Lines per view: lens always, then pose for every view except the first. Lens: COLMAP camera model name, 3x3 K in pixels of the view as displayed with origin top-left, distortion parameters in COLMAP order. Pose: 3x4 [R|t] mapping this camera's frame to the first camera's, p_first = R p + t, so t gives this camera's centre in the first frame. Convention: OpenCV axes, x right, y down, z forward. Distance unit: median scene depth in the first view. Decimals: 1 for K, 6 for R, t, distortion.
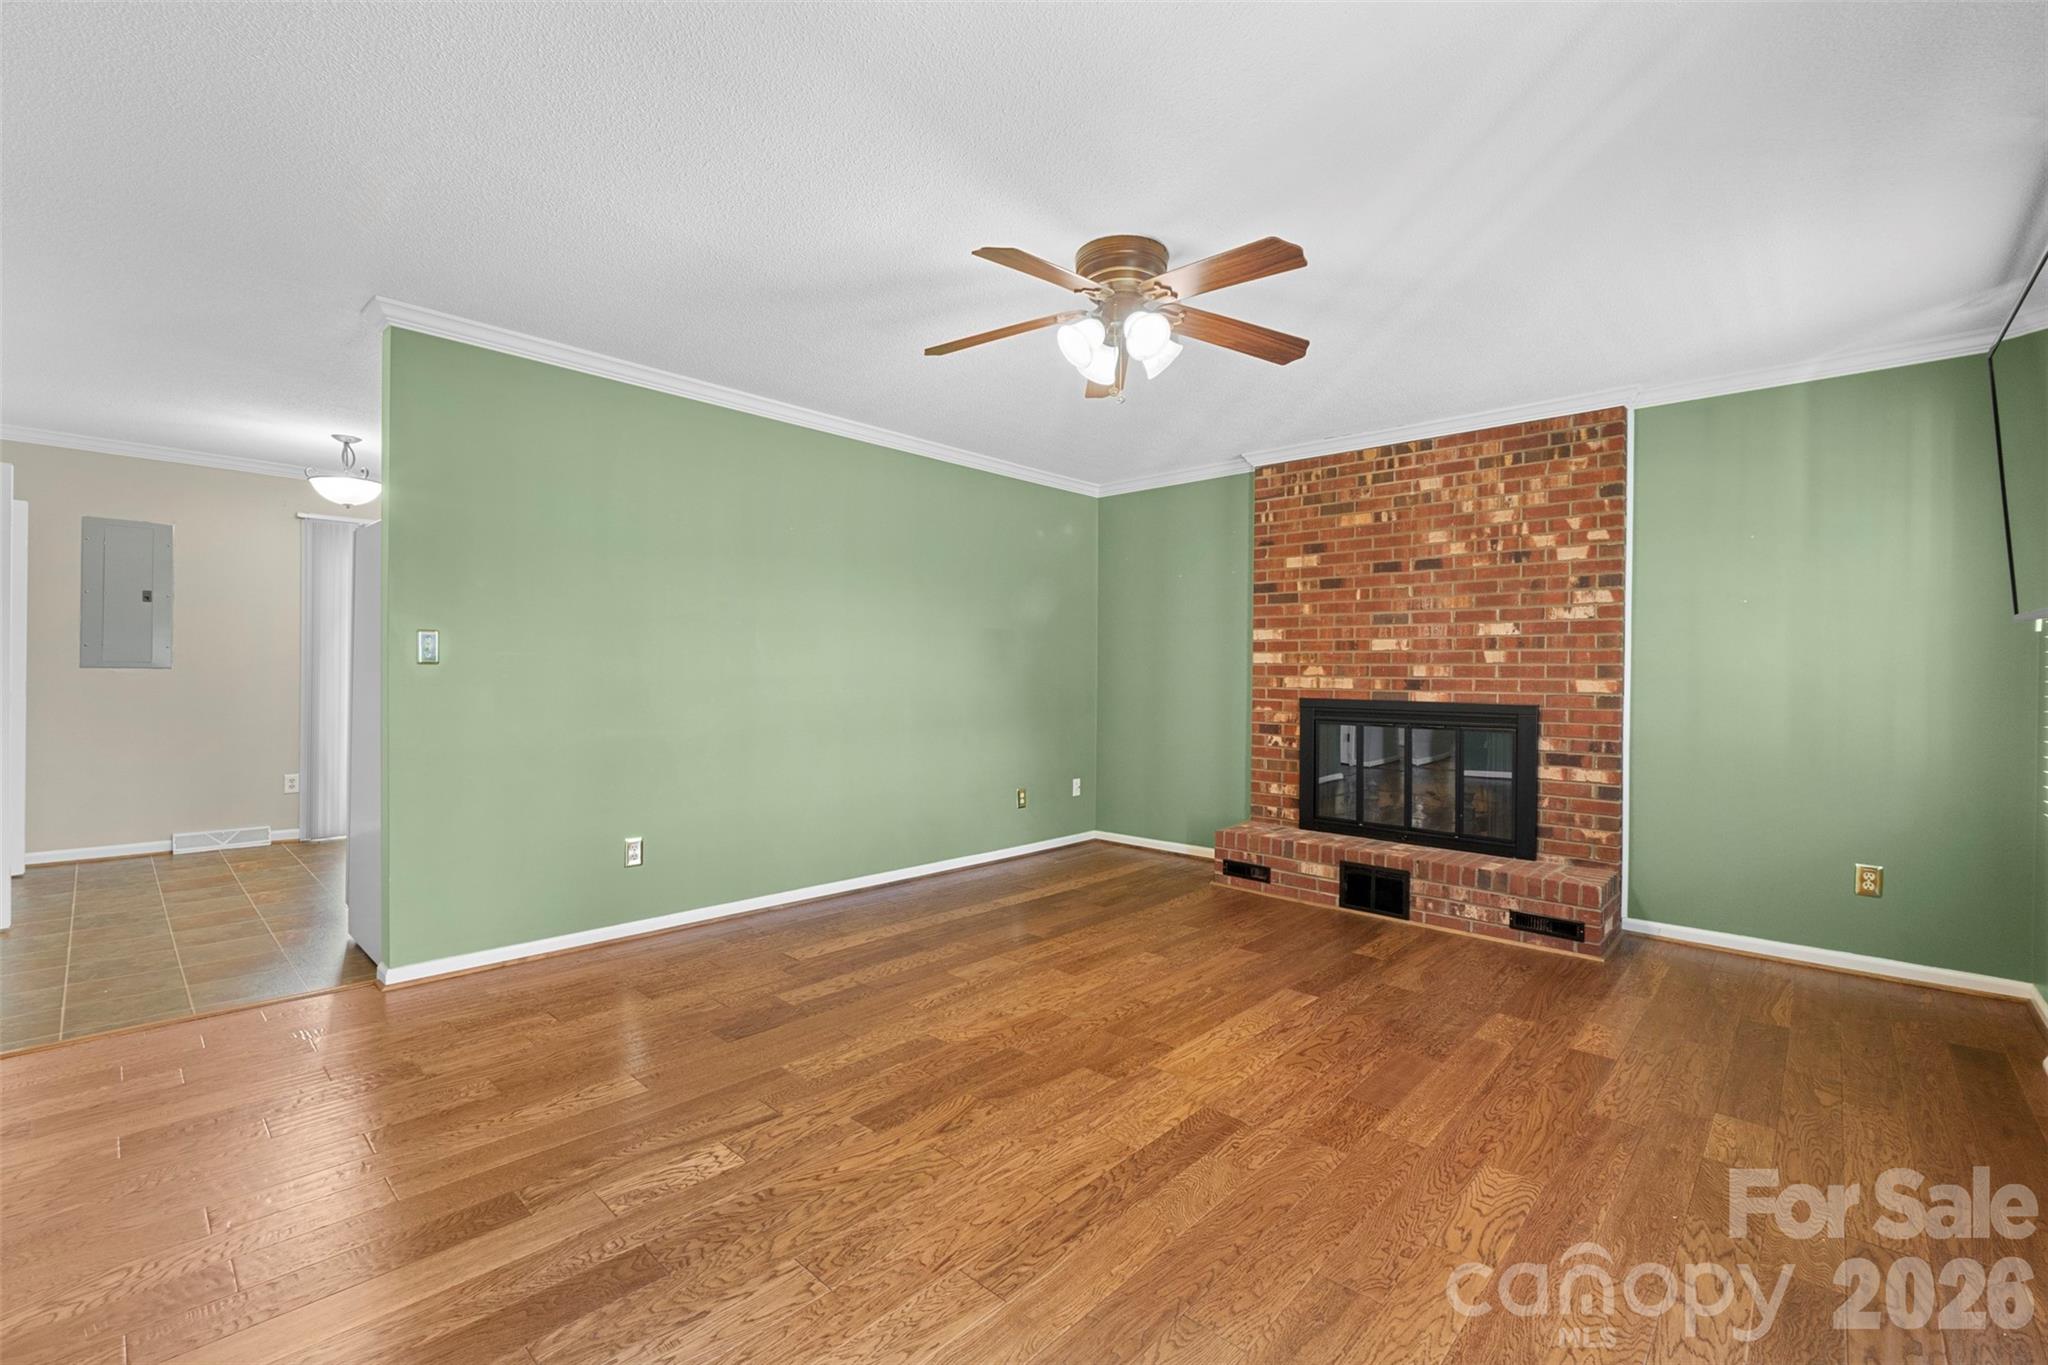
lens RADIAL K [[889.9, 0, 1009.2], [0, 889.9, 675.2], [0, 0, 1]] dist [-0.007572, 0.000285]
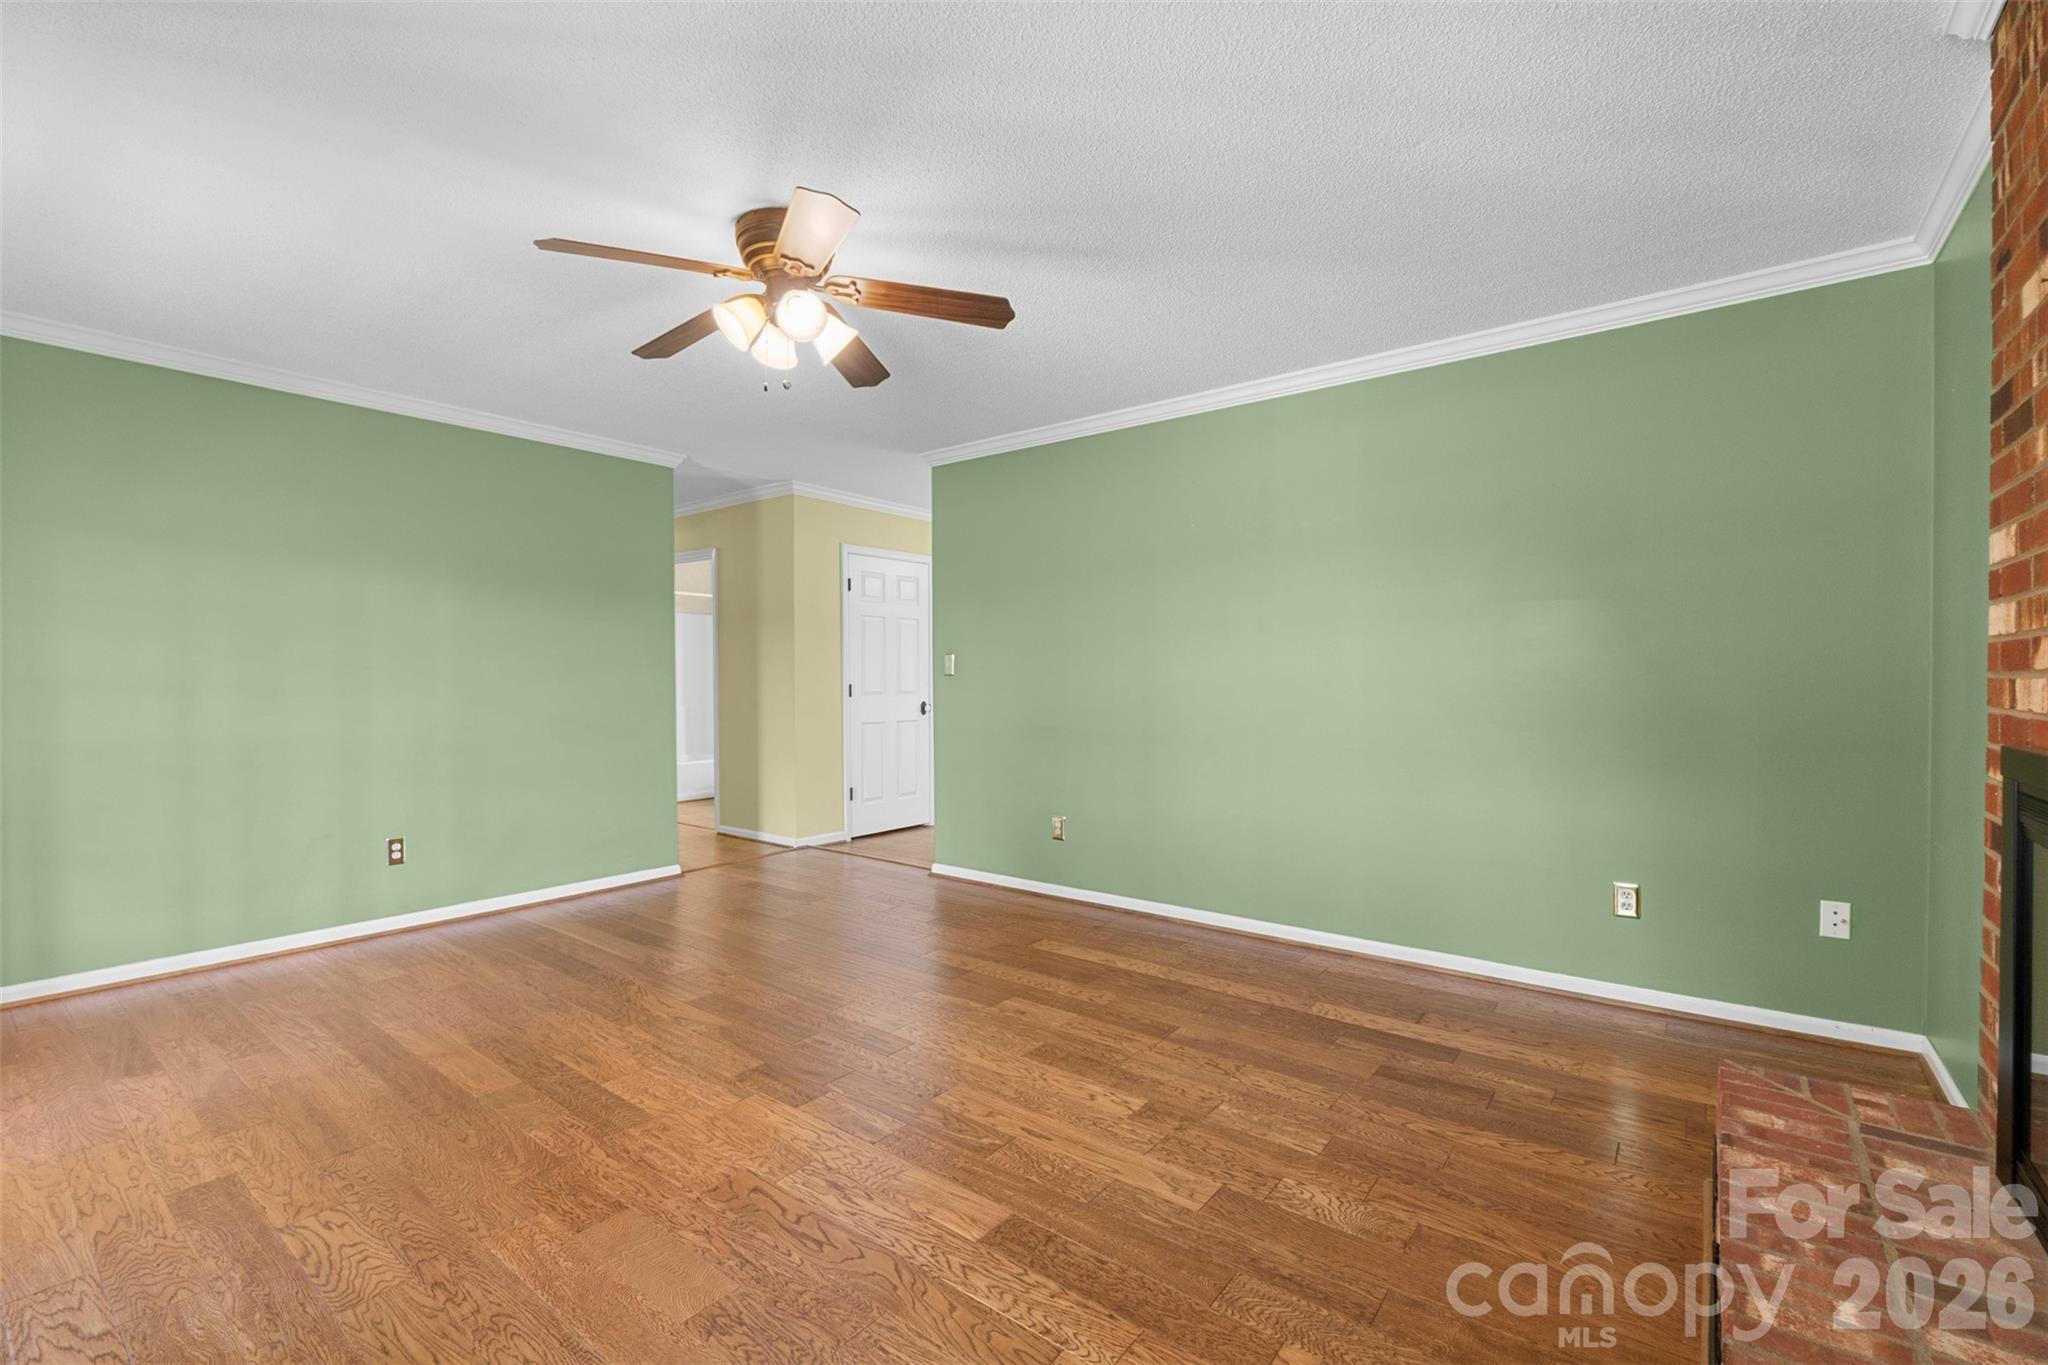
lens RADIAL K [[889.9, 0, 1005.7], [0, 889.9, 687.3], [0, 0, 1]] dist [-0.007572, 0.000285]
pose [[0.079420, -0.000509, -0.996841, 0.717560], [0.000872, 1.000000, -0.000441, 0.007023], [0.996841, -0.000835, 0.079420, 0.764406]]
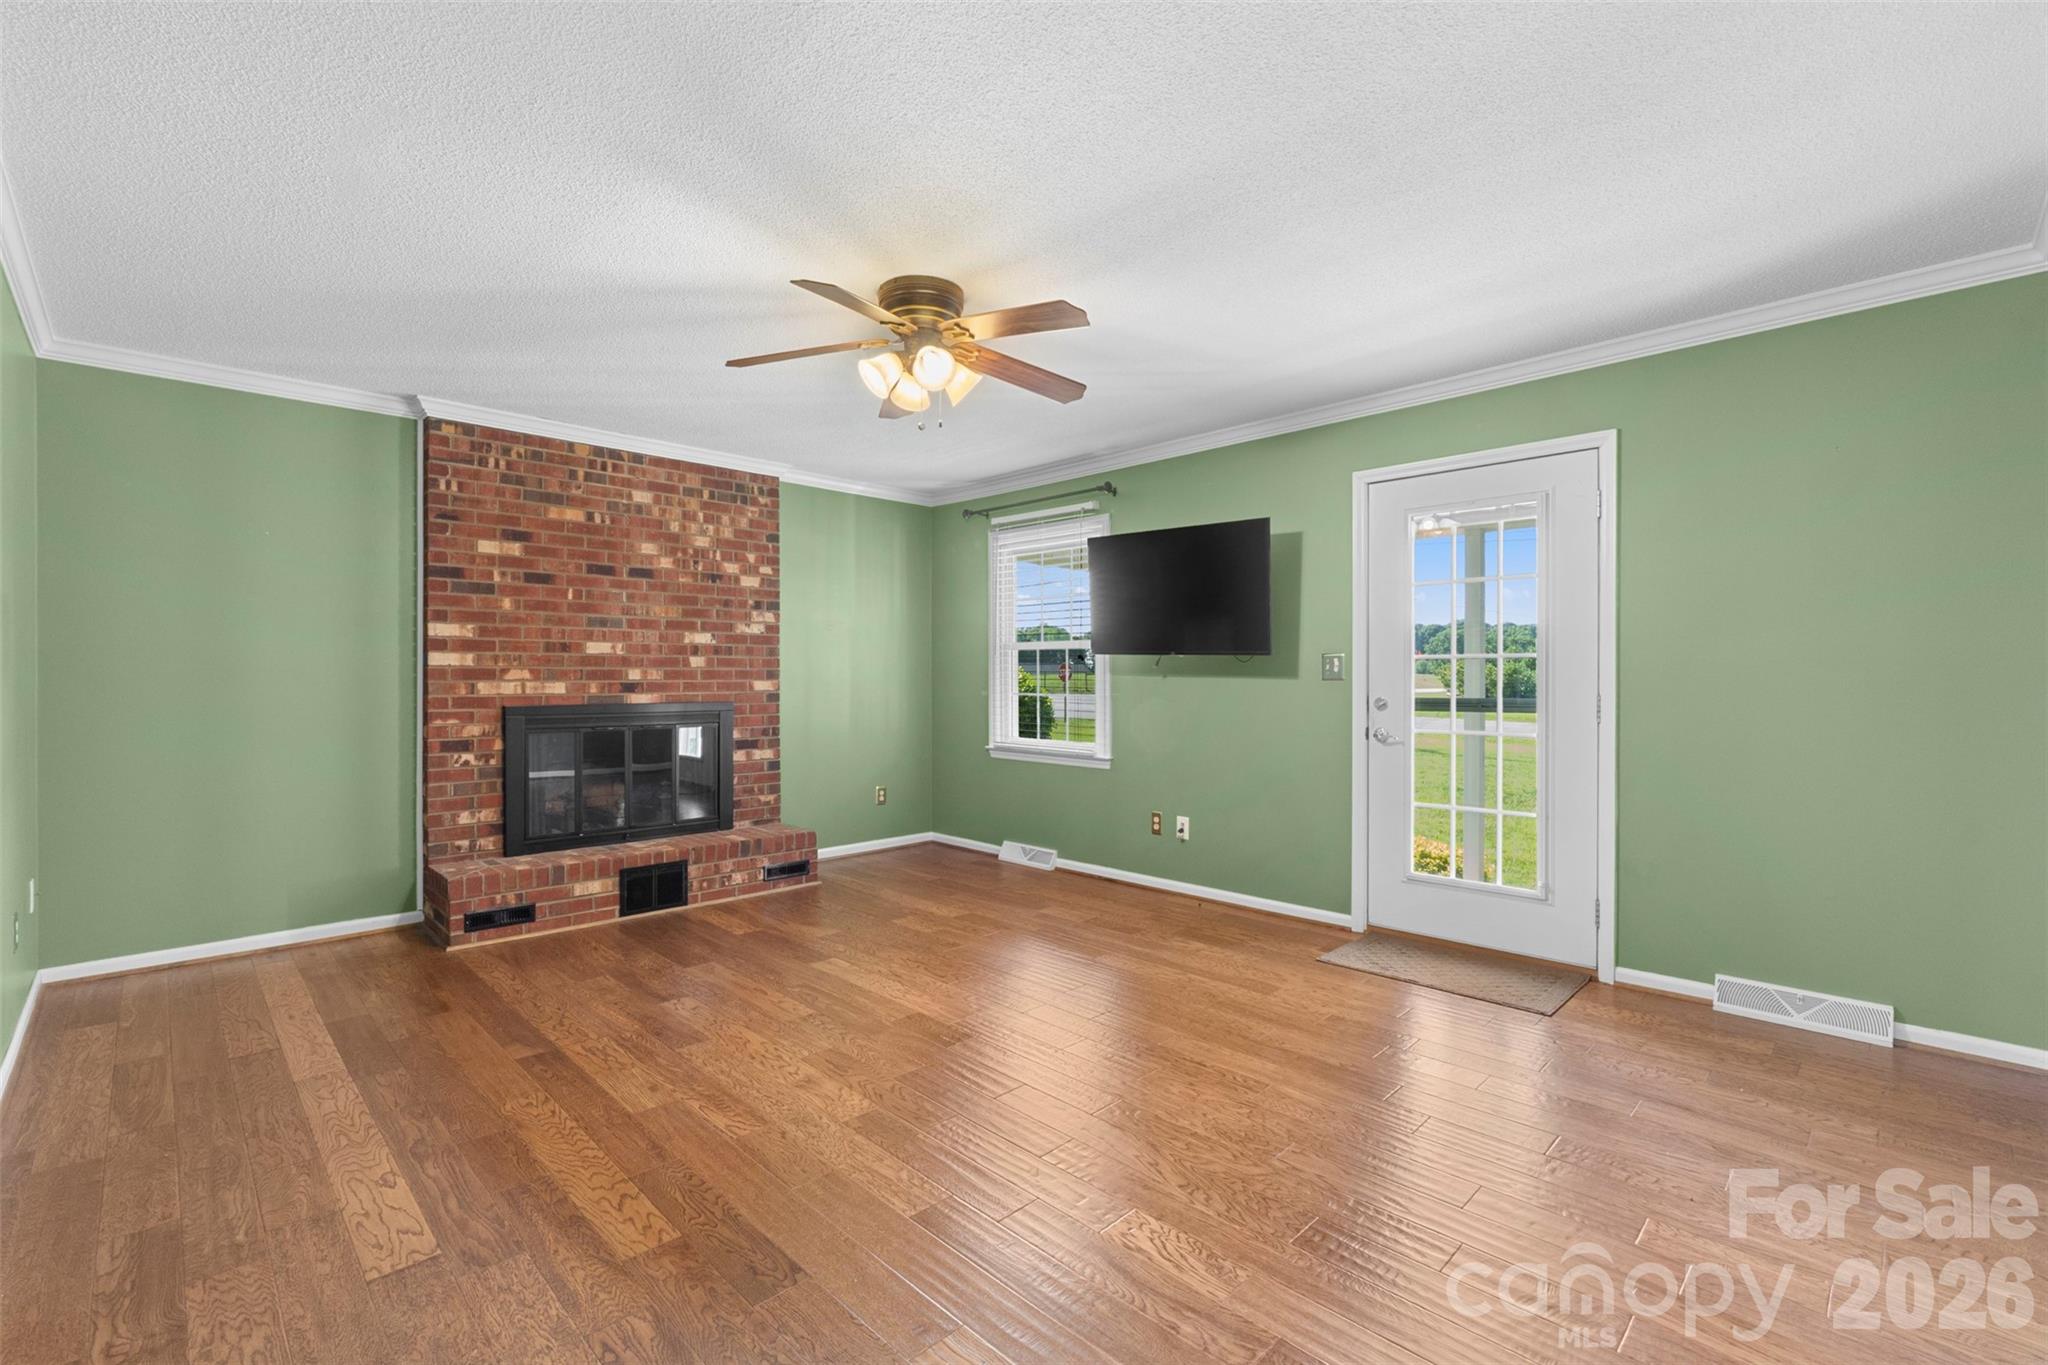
lens RADIAL K [[889.9, 0, 1042.5], [0, 889.9, 680.0], [0, 0, 1]] dist [-0.007572, 0.000285]
pose [[0.015600, -0.014242, 0.999777, -0.630933], [0.002125, 0.999897, 0.014210, -0.013221], [-0.999876, 0.001903, 0.015629, 0.555412]]
